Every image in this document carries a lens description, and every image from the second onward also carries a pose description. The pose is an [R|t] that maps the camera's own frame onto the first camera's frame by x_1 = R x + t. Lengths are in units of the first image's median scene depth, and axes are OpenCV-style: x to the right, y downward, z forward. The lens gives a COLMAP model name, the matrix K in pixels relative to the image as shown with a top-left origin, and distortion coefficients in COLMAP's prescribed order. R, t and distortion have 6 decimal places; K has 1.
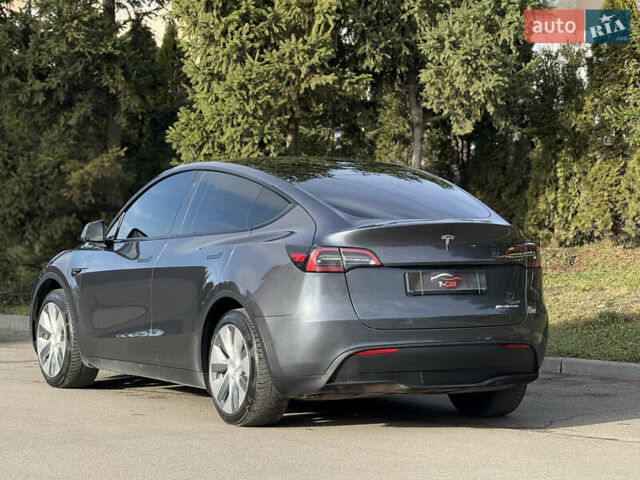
lens RADIAL K [[2280.9, 0, 317.3], [0, 2280.9, 243.9], [0, 0, 1]] dist [0.230837, 0.000000]
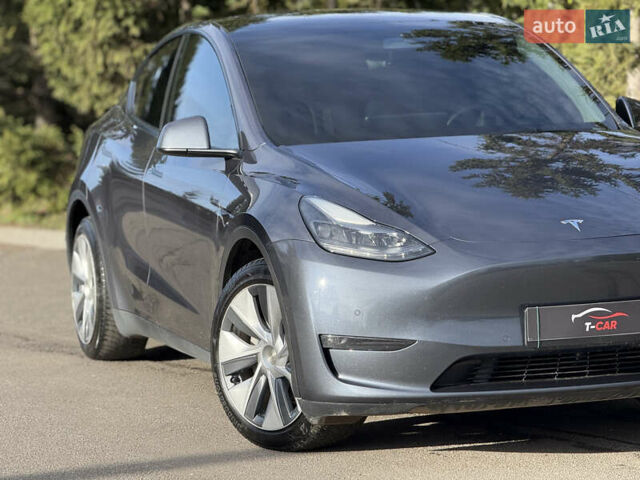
lens RADIAL K [[2280.9, 0, 297.2], [0, 2280.9, 239.4], [0, 0, 1]] dist [0.230837, 0.000000]
pose [[0.983675, -0.017348, -0.179117, 0.199596], [0.025532, 0.998728, 0.043484, 0.004457], [0.178135, -0.047348, 0.982866, 0.144300]]
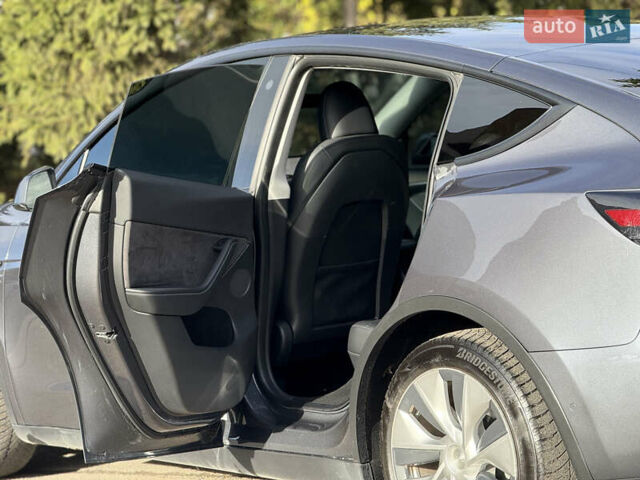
lens RADIAL K [[2248.9, 0, 317.4], [0, 2248.9, 240.9], [0, 0, 1]] dist [0.064935, 0.000000]
pose [[0.977731, -0.080211, 0.193927, -0.105393], [0.072902, 0.996344, 0.044550, -0.009483], [-0.196791, -0.029421, 0.980004, 0.377095]]
